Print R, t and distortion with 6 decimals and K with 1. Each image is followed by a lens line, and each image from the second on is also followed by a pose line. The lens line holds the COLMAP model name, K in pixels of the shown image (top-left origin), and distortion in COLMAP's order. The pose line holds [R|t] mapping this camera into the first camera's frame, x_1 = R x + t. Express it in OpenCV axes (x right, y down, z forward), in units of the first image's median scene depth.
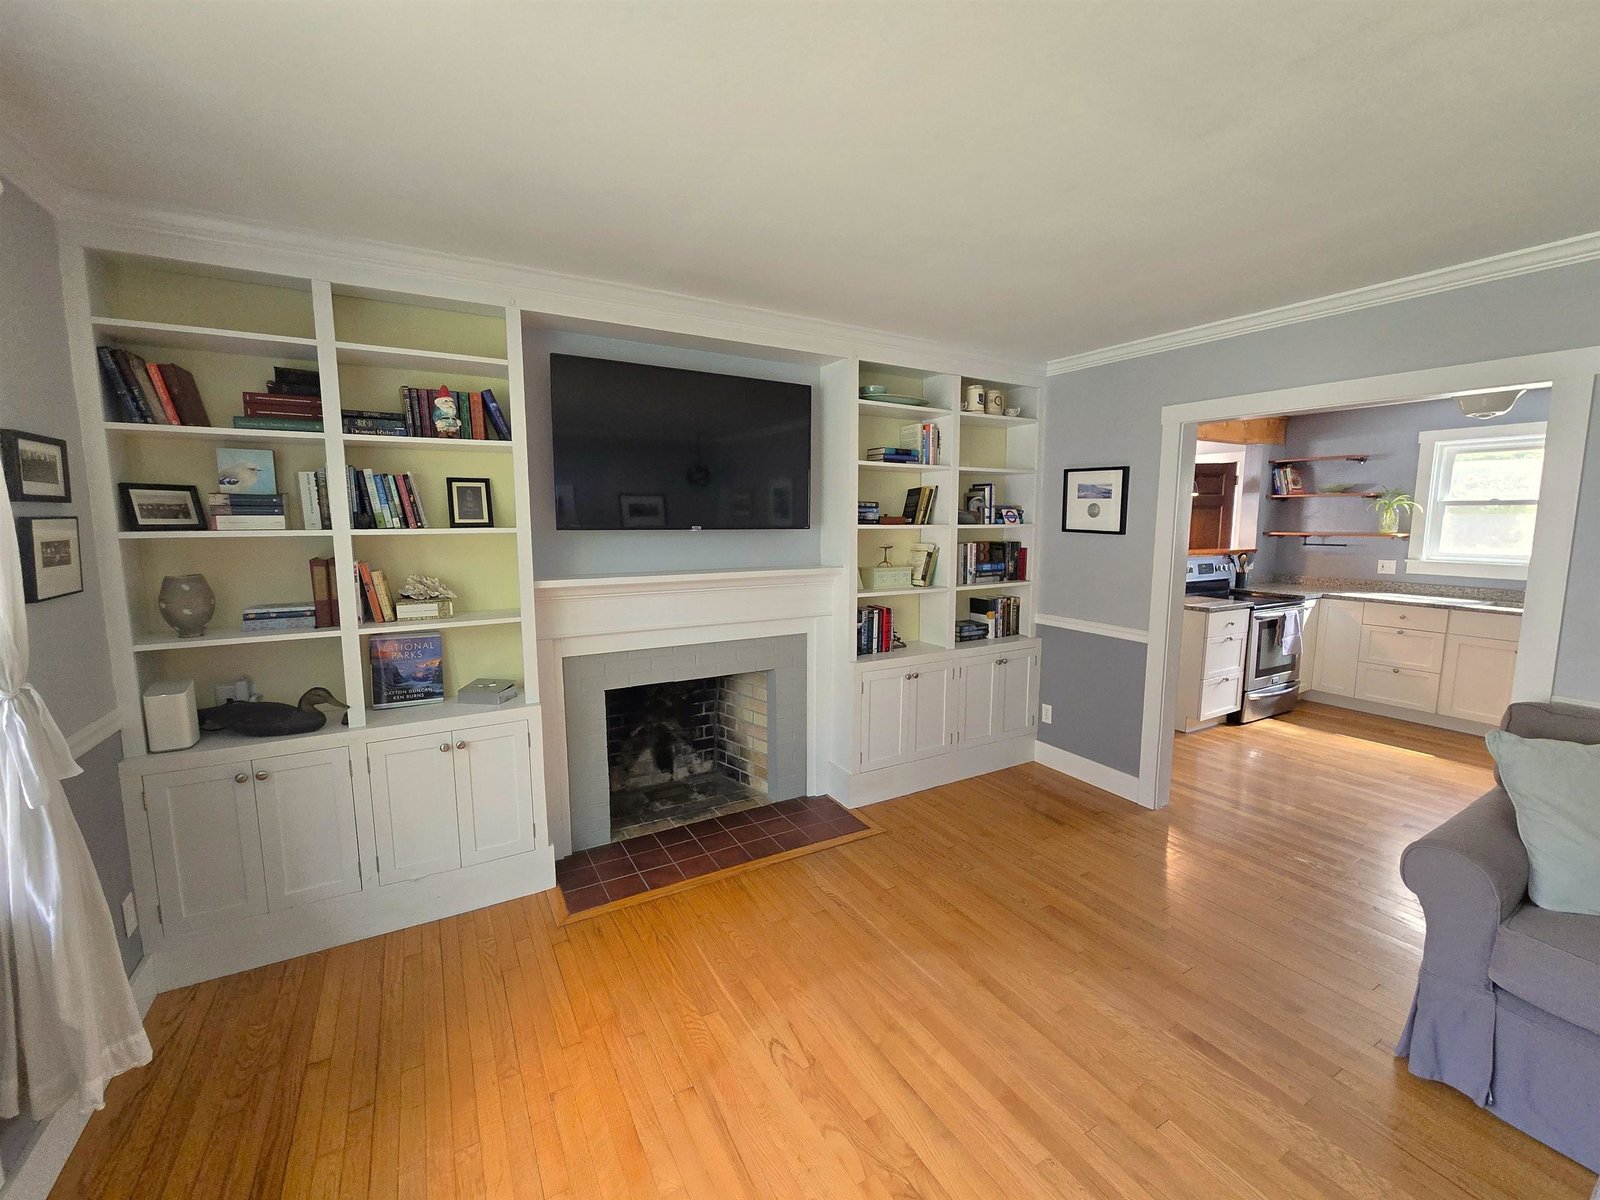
lens RADIAL K [[657.7, 0, 806.1], [0, 657.7, 597.1], [0, 0, 1]] dist [-0.004212, 0.002137]
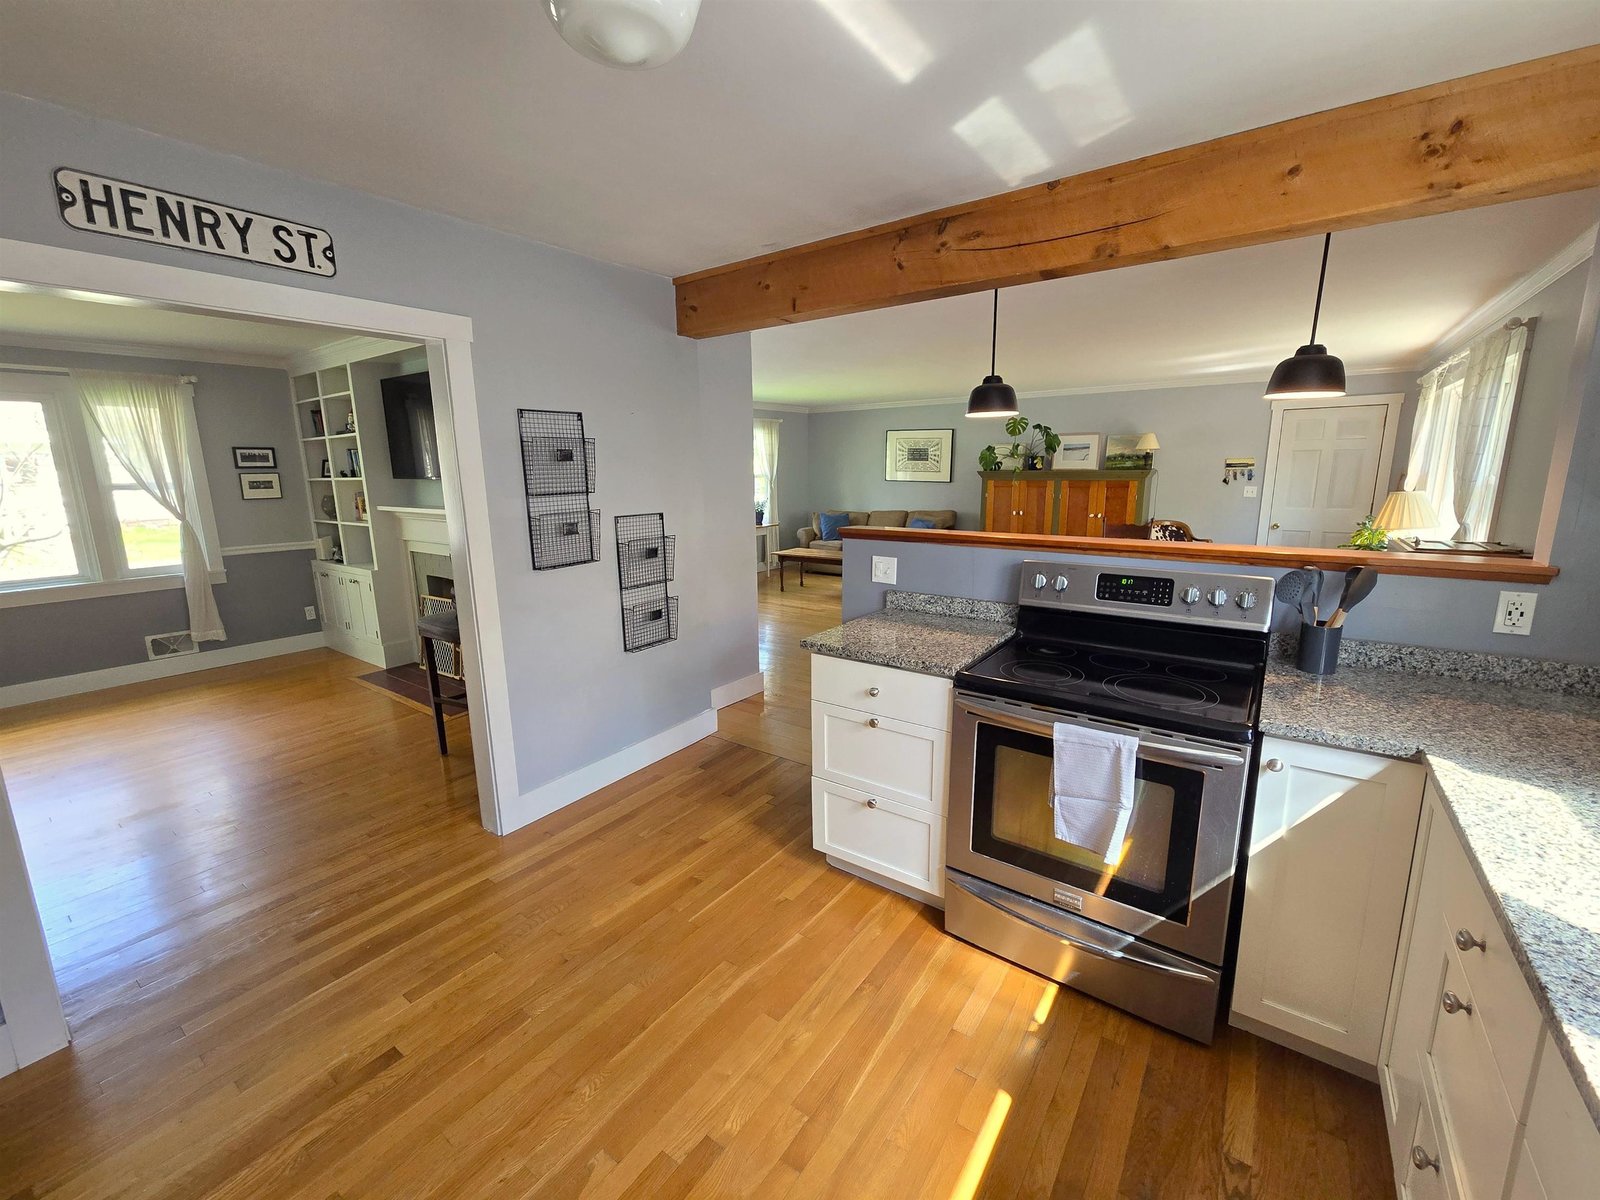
lens RADIAL K [[657.7, 0, 798.3], [0, 657.7, 597.2], [0, 0, 1]] dist [-0.004212, 0.002137]
pose [[0.402720, 0.170338, -0.899334, 1.349187], [-0.098095, 0.984905, 0.142618, -0.115055], [0.910052, 0.030785, 0.413350, 0.982673]]
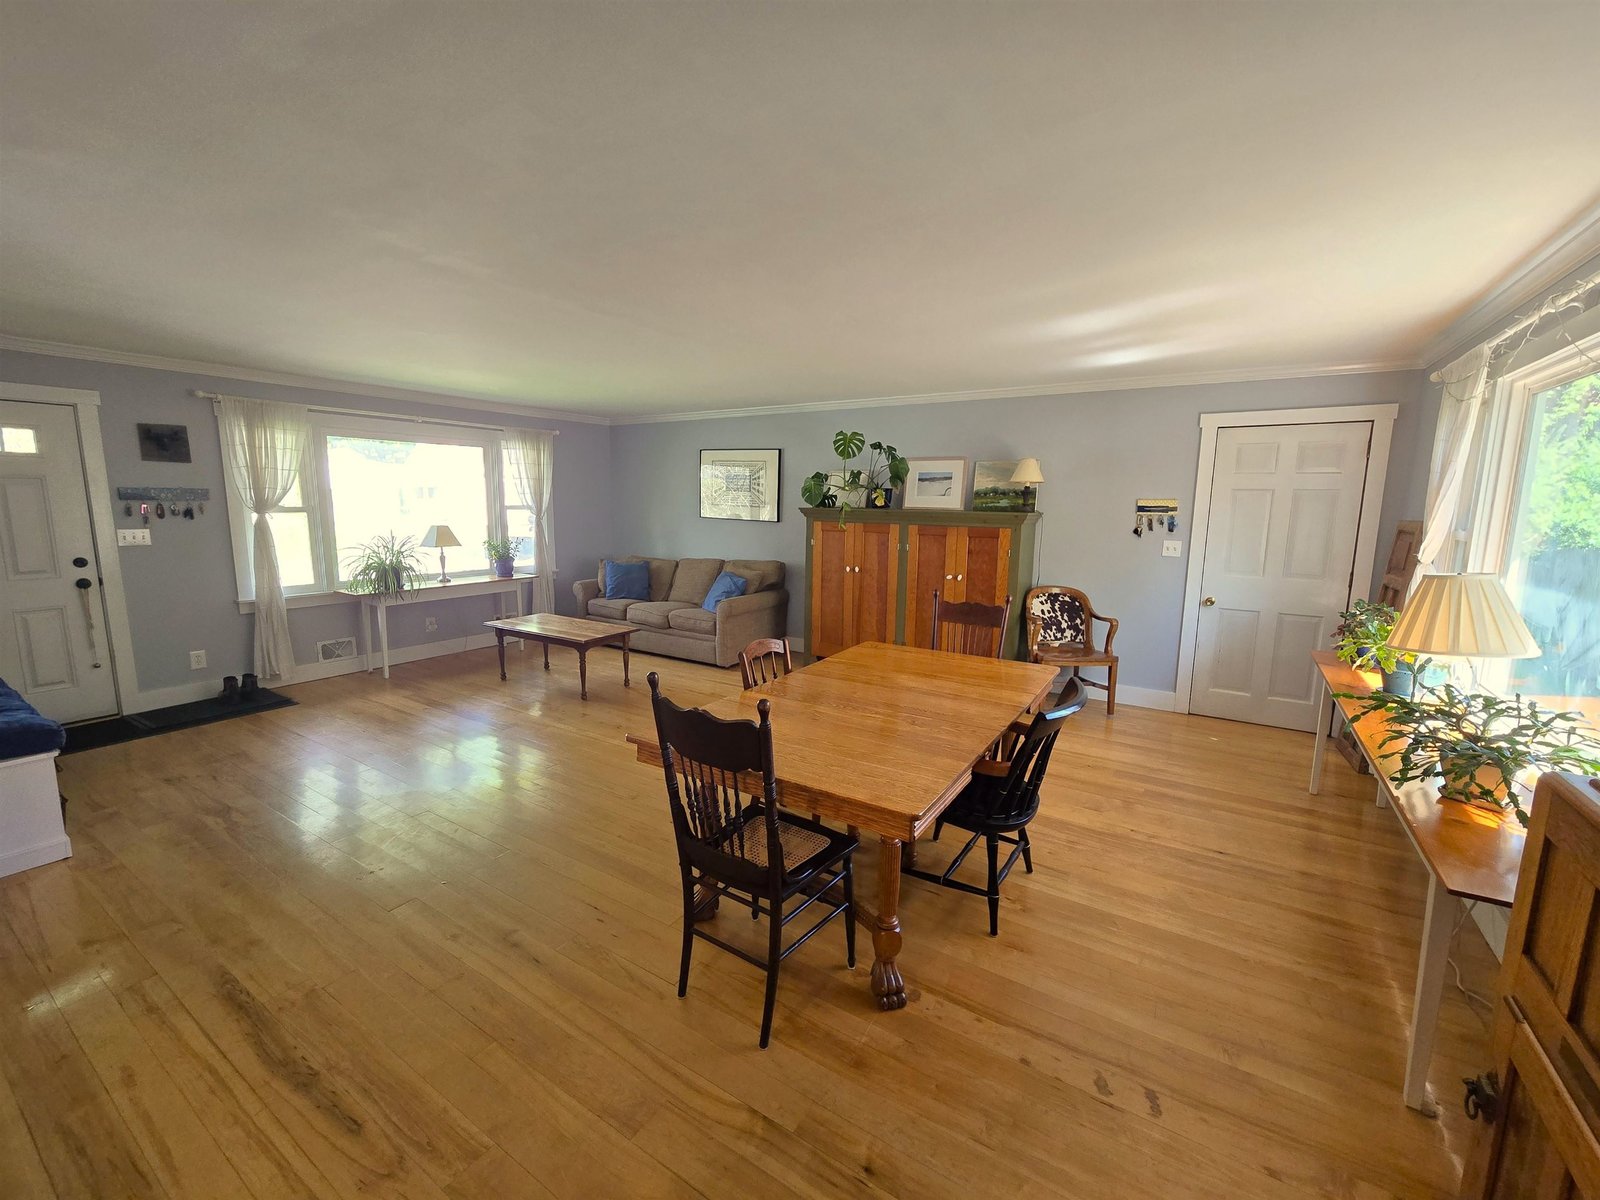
lens RADIAL K [[657.7, 0, 799.0], [0, 657.7, 597.8], [0, 0, 1]] dist [-0.004212, 0.002137]
pose [[0.456126, 0.137294, -0.879261, 0.893340], [-0.118845, 0.988575, 0.092711, -0.216098], [0.881944, 0.062208, 0.467232, 1.763981]]
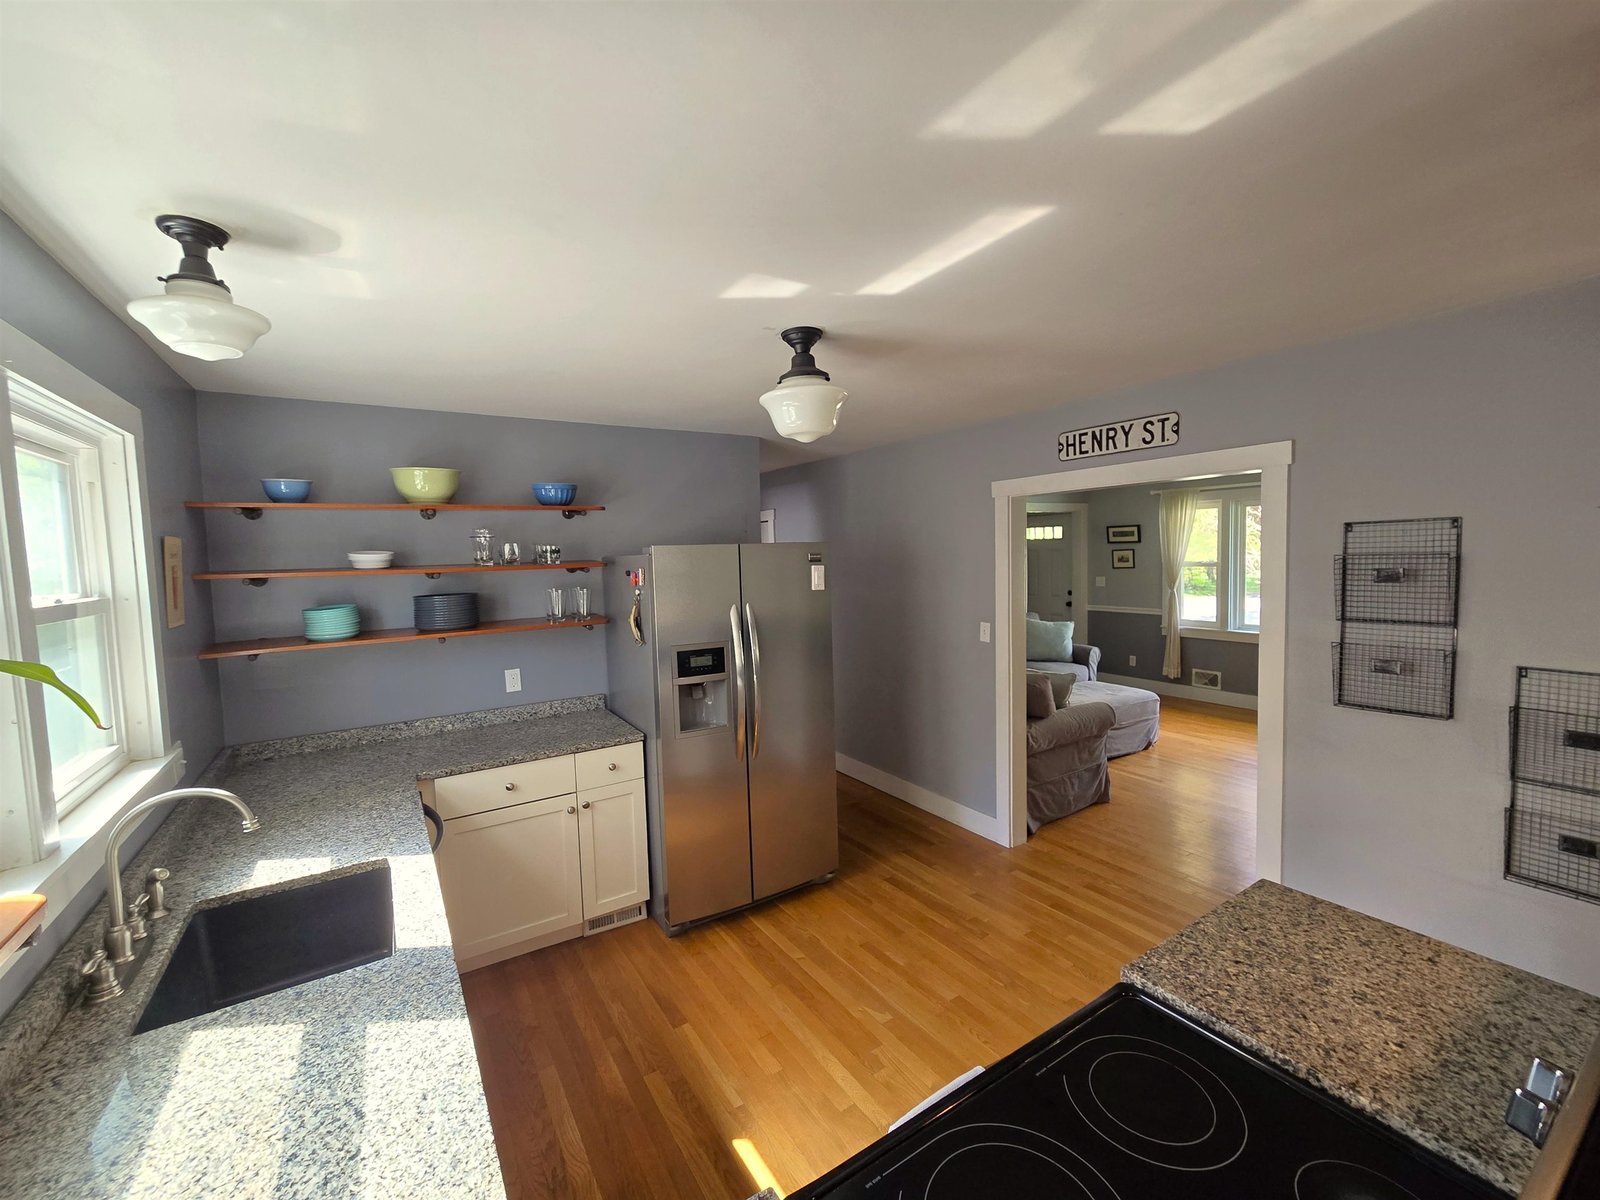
lens RADIAL K [[657.7, 0, 806.9], [0, 657.7, 597.4], [0, 0, 1]] dist [-0.004212, 0.002137]
pose [[-0.998480, 0.034154, -0.043265, 1.087147], [0.025183, 0.980853, 0.193117, -0.256463], [0.049033, 0.191733, -0.980221, 1.634832]]
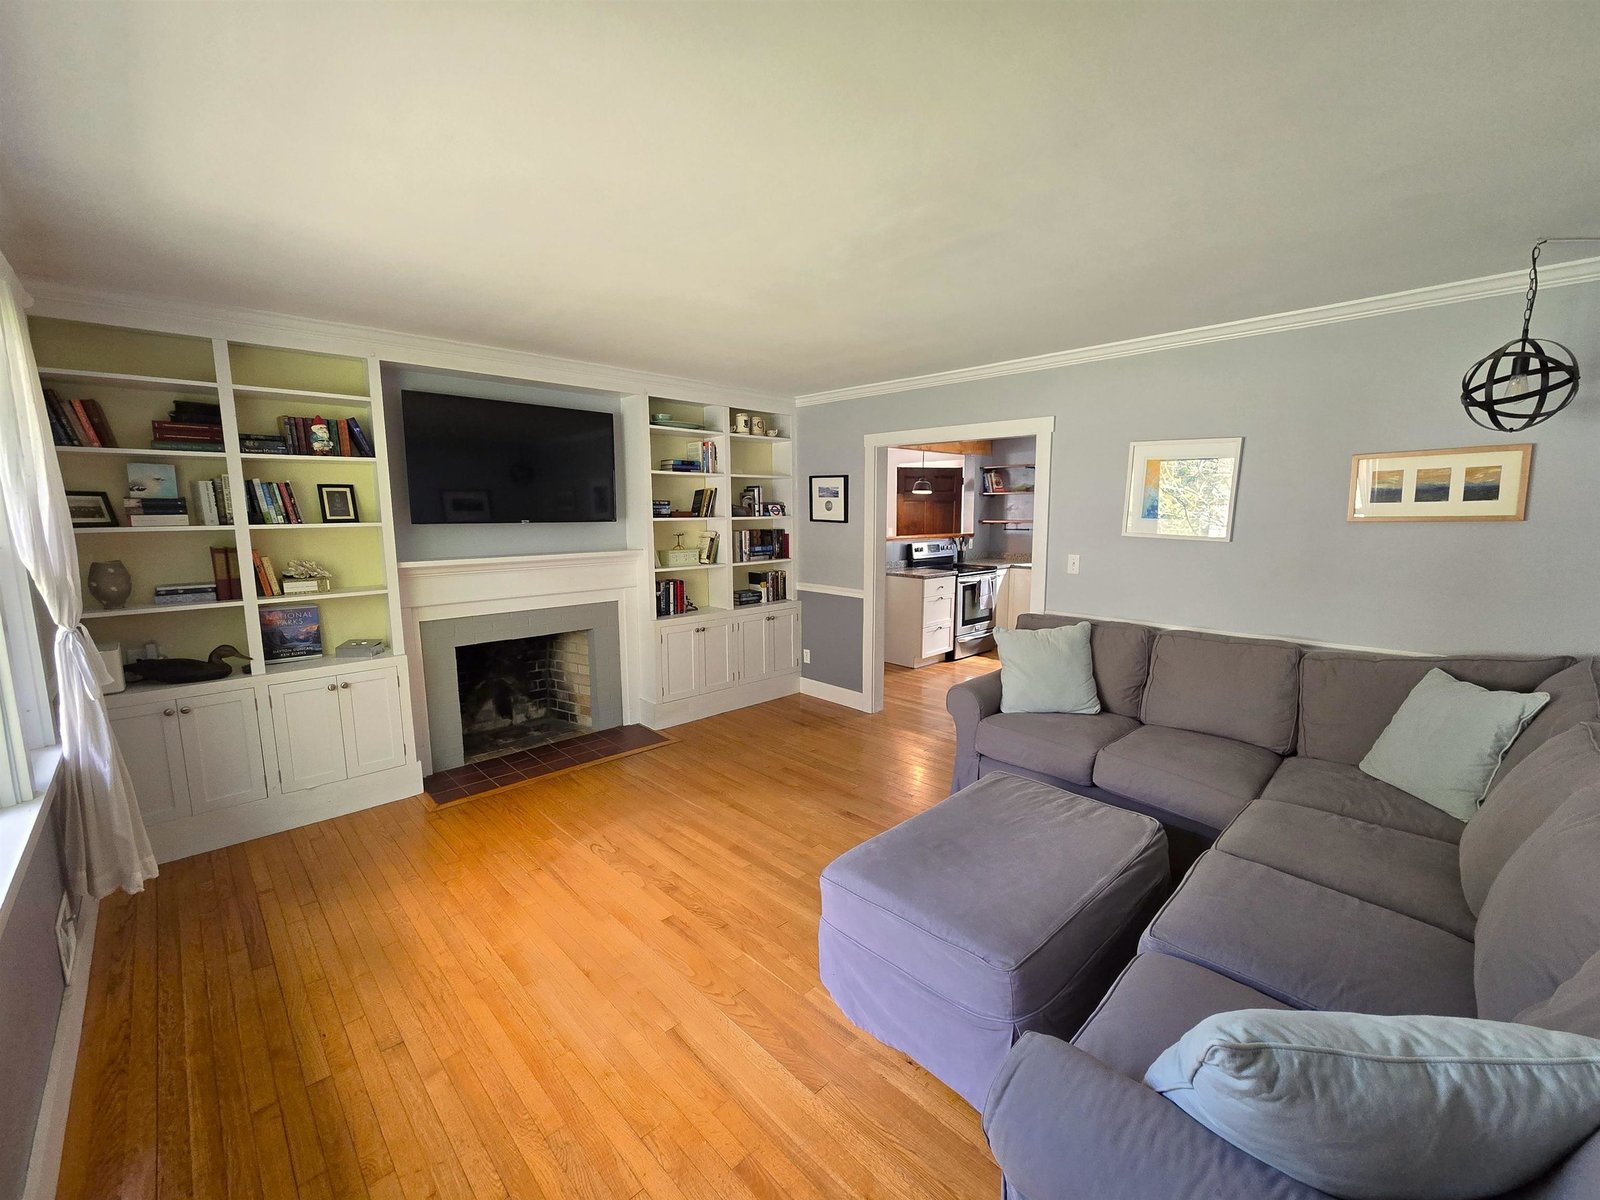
lens RADIAL K [[657.7, 0, 805.5], [0, 657.7, 598.9], [0, 0, 1]] dist [-0.004212, 0.002137]
pose [[0.970206, -0.037792, 0.239316, 0.049438], [0.034291, 0.999235, 0.018778, 0.038423], [-0.239843, -0.010012, 0.970760, -0.357788]]
